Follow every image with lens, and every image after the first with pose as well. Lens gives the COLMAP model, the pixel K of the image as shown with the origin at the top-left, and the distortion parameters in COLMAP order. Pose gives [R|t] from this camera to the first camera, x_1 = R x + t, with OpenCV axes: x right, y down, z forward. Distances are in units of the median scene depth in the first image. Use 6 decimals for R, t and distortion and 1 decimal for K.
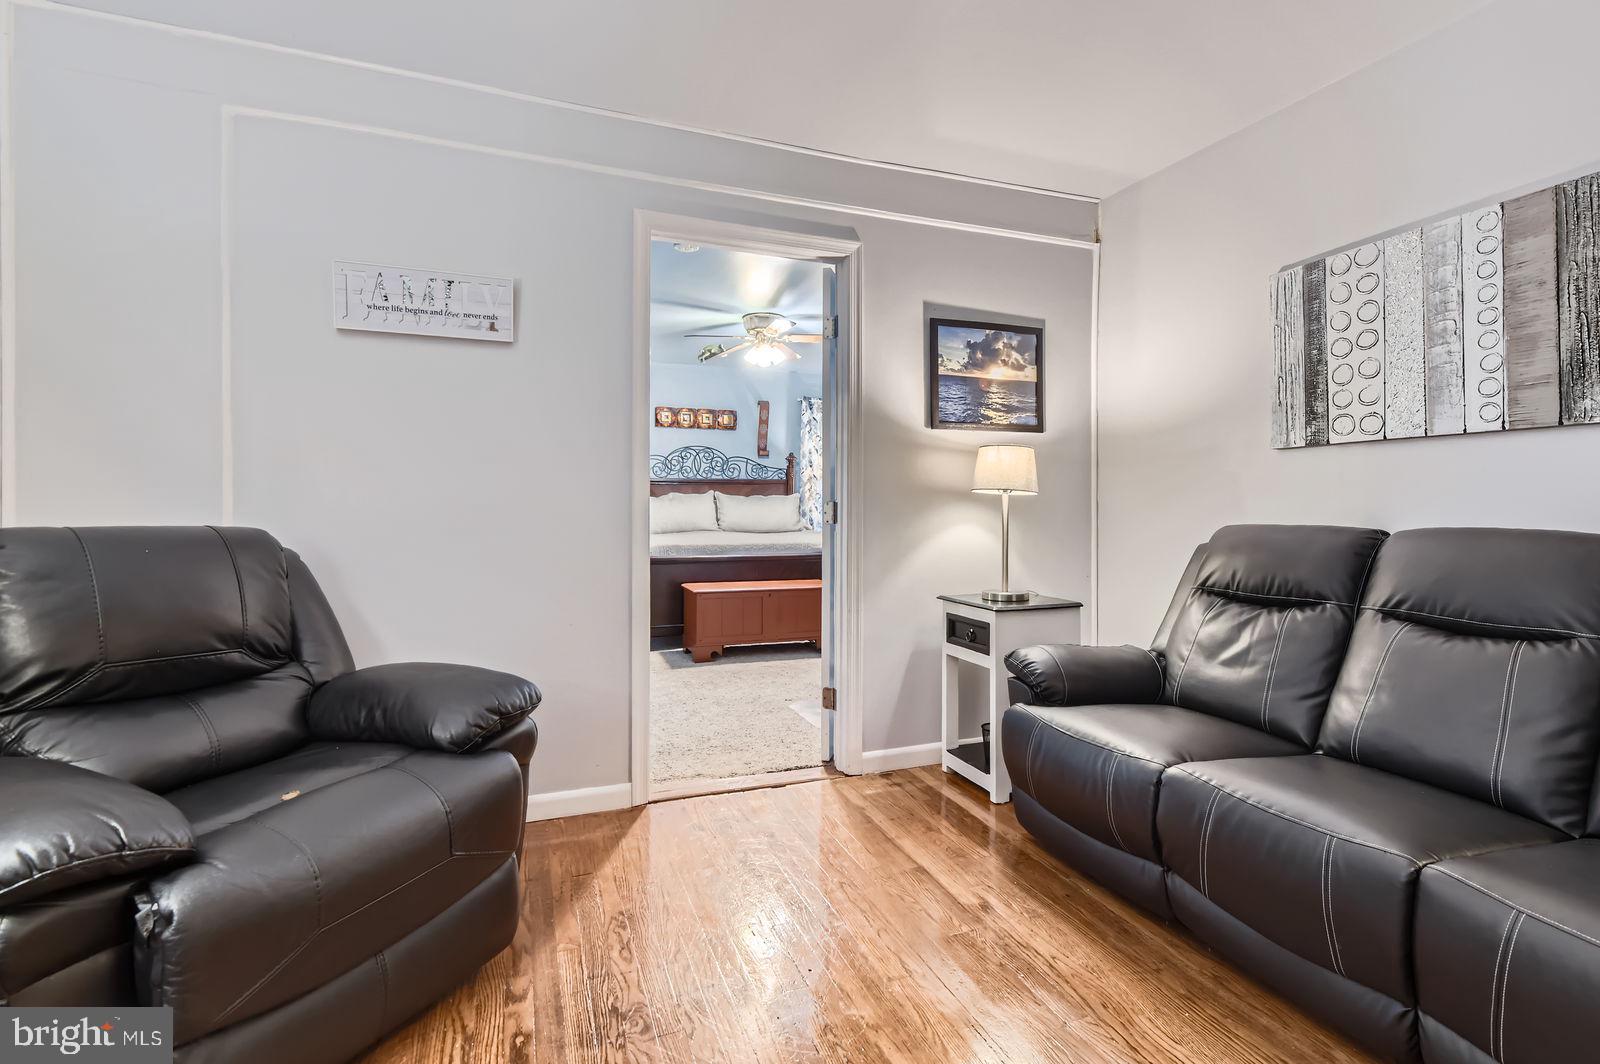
lens RADIAL K [[751.3, 0, 809.8], [0, 751.3, 506.9], [0, 0, 1]] dist [0.000547, -0.000246]
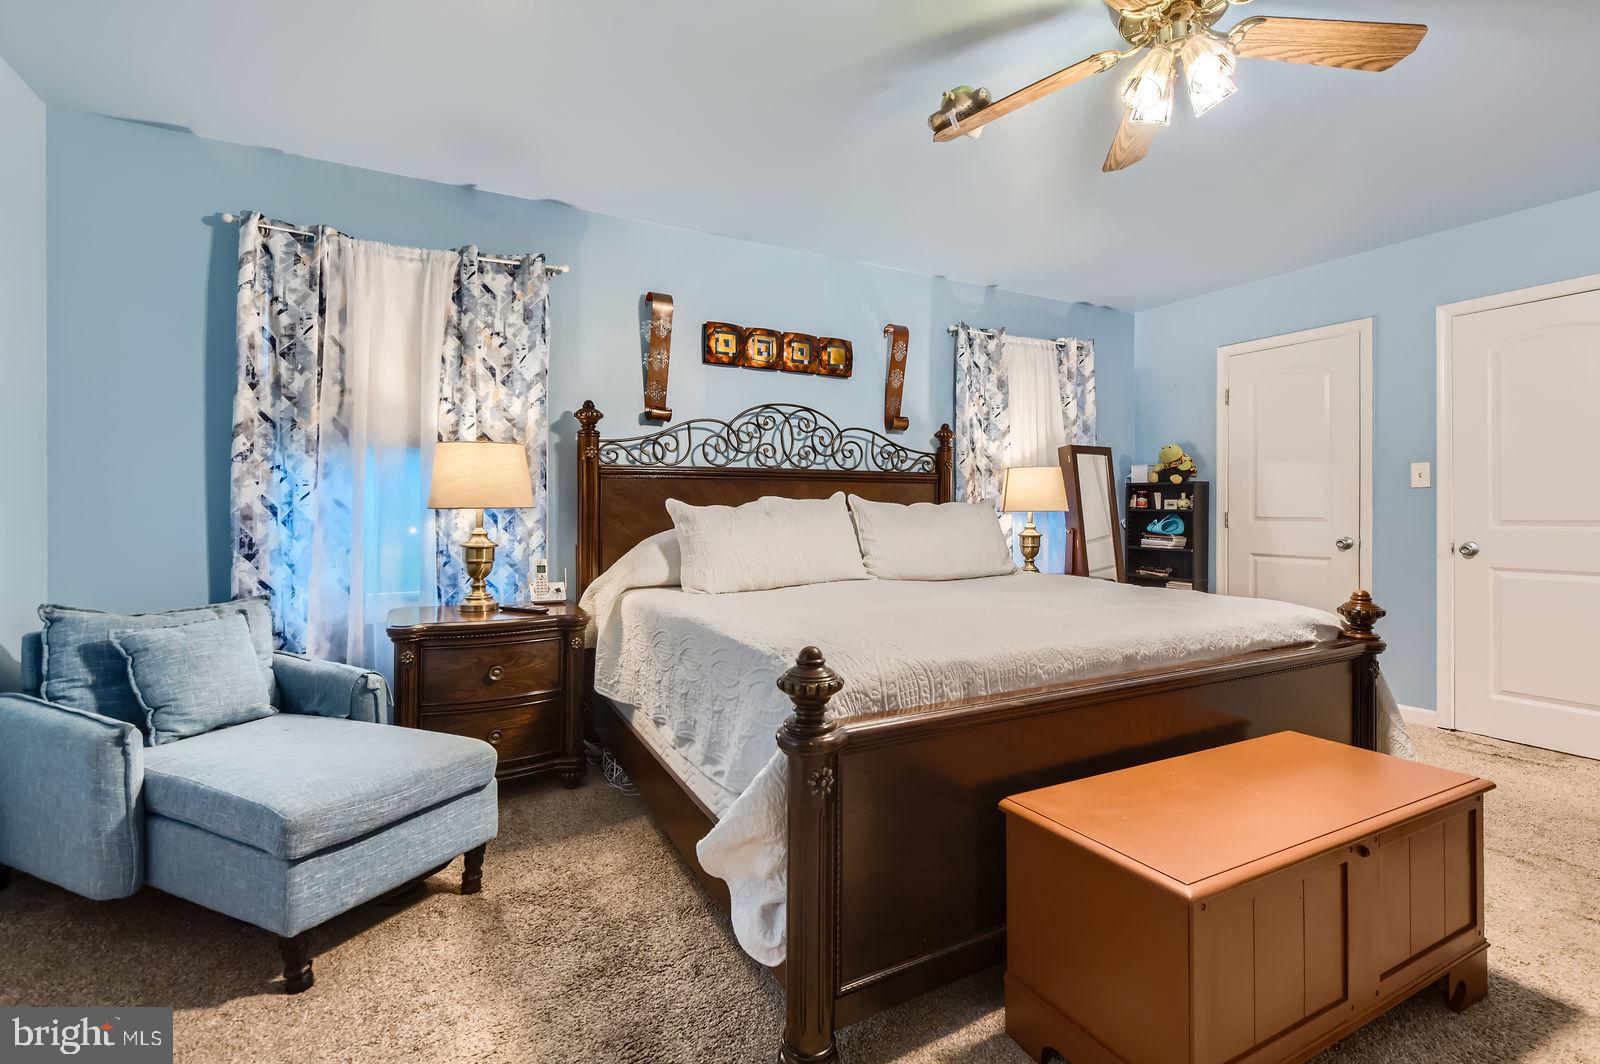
lens RADIAL K [[751.3, 0, 809.8], [0, 751.3, 506.9], [0, 0, 1]] dist [0.000547, -0.000246]
pose [[0.993460, 0.002274, 0.114158, -0.191159], [-0.000810, 0.999917, -0.012869, -0.005915], [-0.114177, 0.012692, 0.993379, 0.499879]]
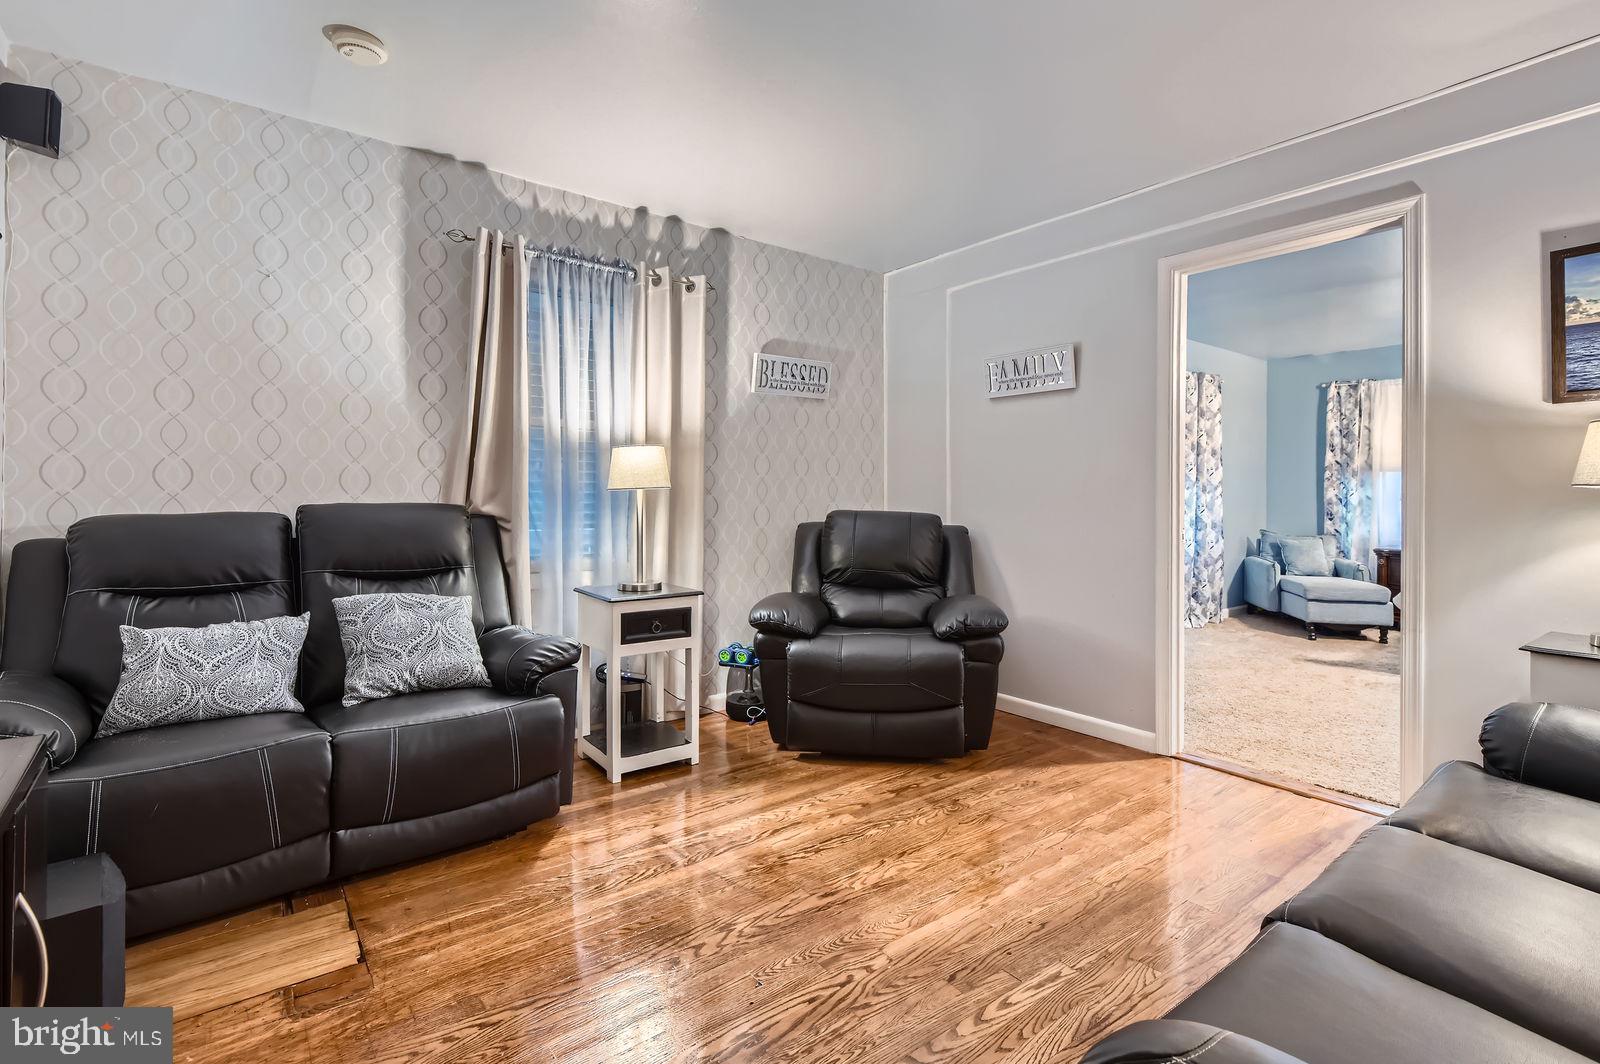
lens RADIAL K [[751.3, 0, 809.8], [0, 751.3, 506.9], [0, 0, 1]] dist [0.000547, -0.000246]
pose [[0.282182, 0.009624, -0.959313, 0.264322], [-0.011613, 0.999911, 0.006615, 0.000103], [0.959291, 0.009274, 0.282268, 0.041438]]
